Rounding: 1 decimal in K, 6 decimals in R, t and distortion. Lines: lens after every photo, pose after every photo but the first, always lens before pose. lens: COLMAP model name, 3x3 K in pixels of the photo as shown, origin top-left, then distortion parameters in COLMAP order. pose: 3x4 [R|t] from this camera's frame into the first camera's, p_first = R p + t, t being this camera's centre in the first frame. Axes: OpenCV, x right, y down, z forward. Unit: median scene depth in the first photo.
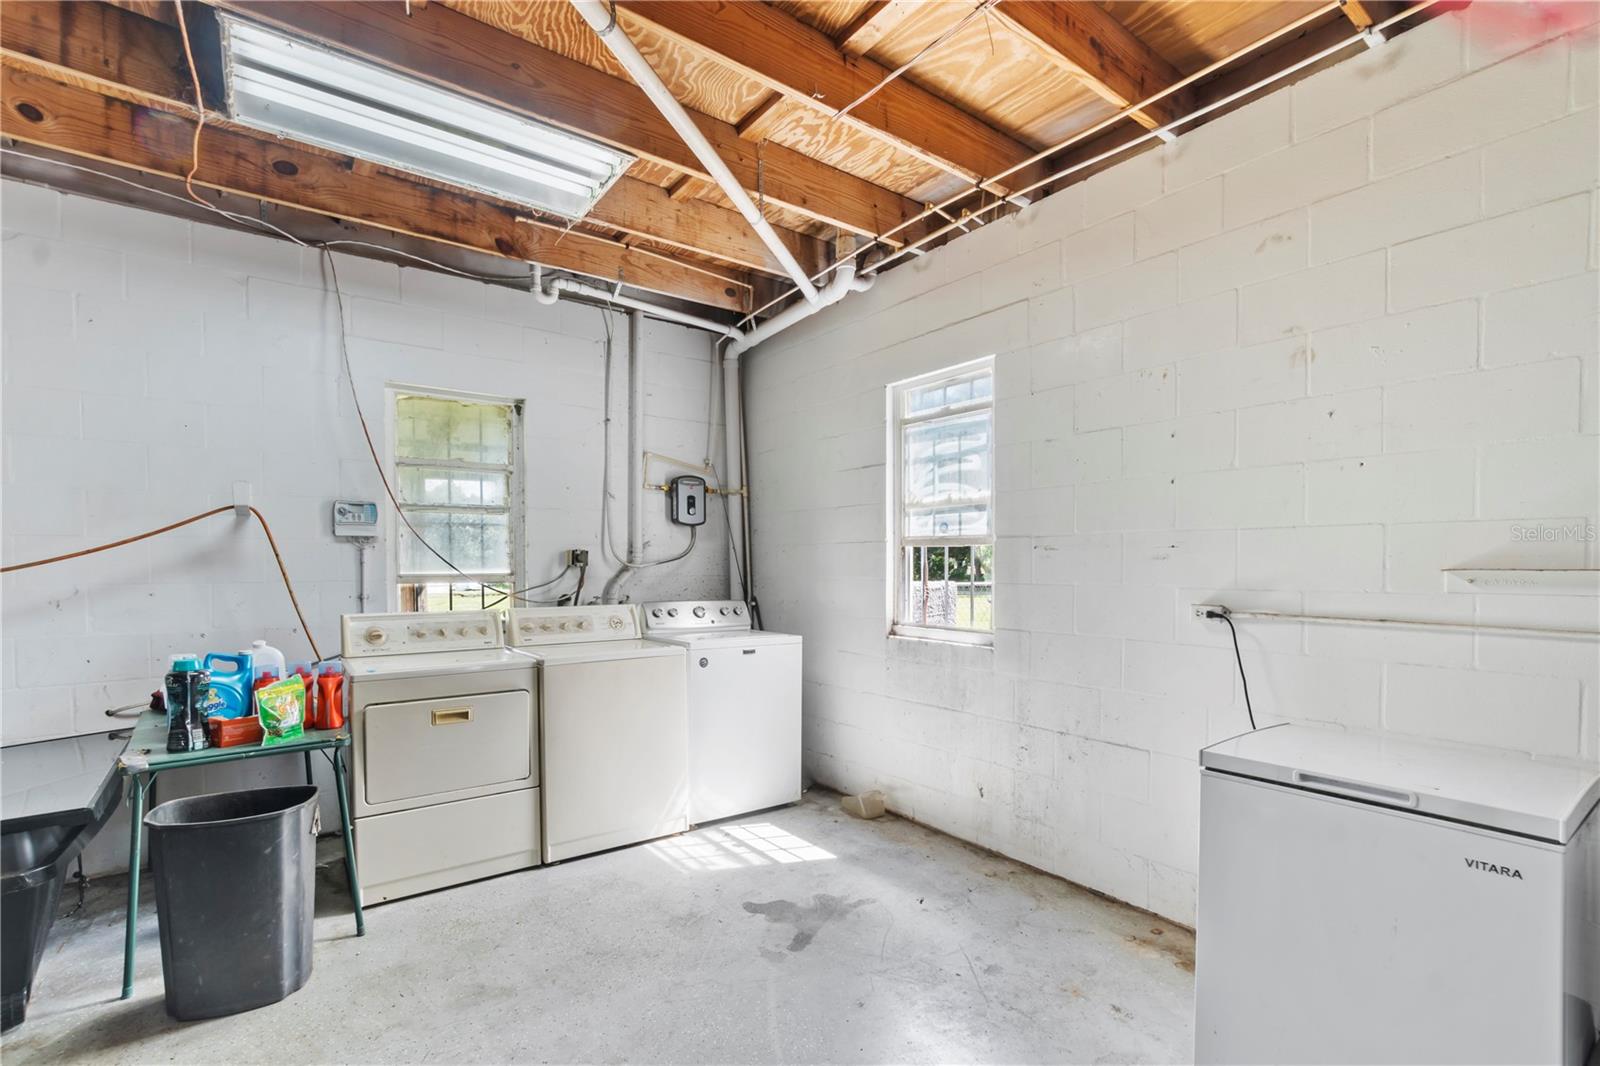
lens RADIAL K [[732.1, 0, 802.3], [0, 732.1, 581.5], [0, 0, 1]] dist [-0.000868, 0.000140]
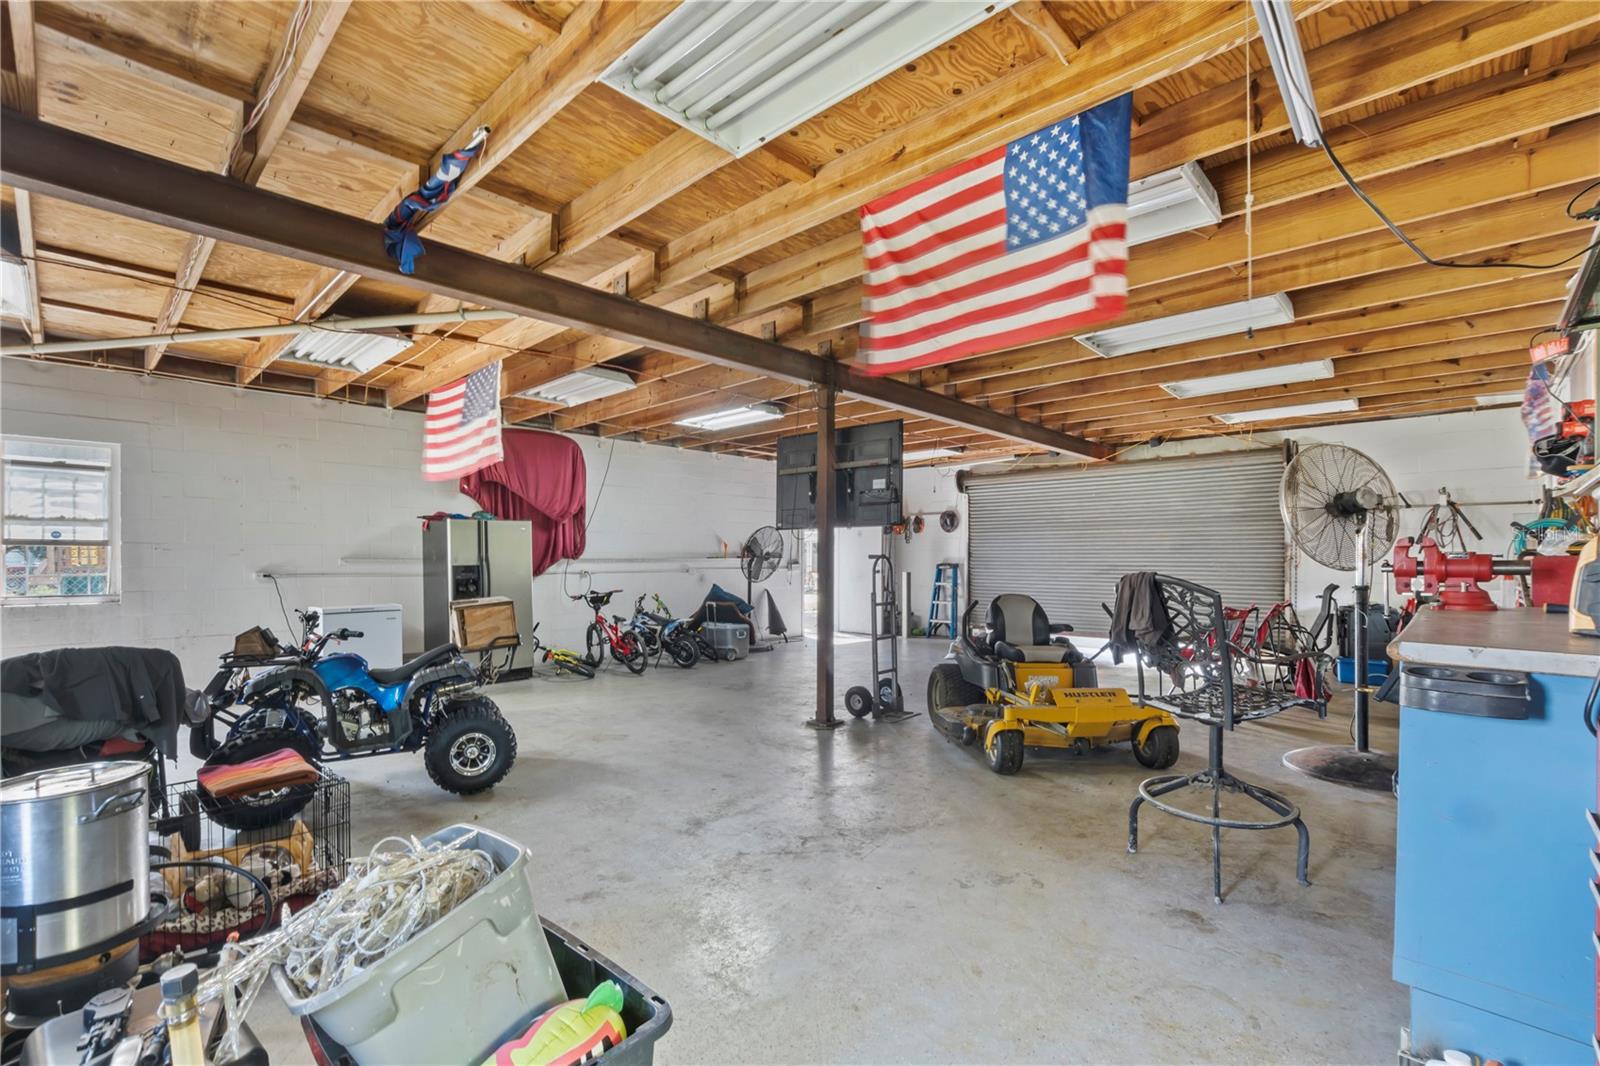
lens RADIAL K [[697.1, 0, 819.7], [0, 697.1, 554.8], [0, 0, 1]] dist [-0.013733, 0.000928]
pose [[-0.201630, 0.004805, 0.979450, -2.227288], [0.027760, 0.999614, 0.000811, 0.022445], [-0.979068, 0.027353, -0.201686, -0.467516]]
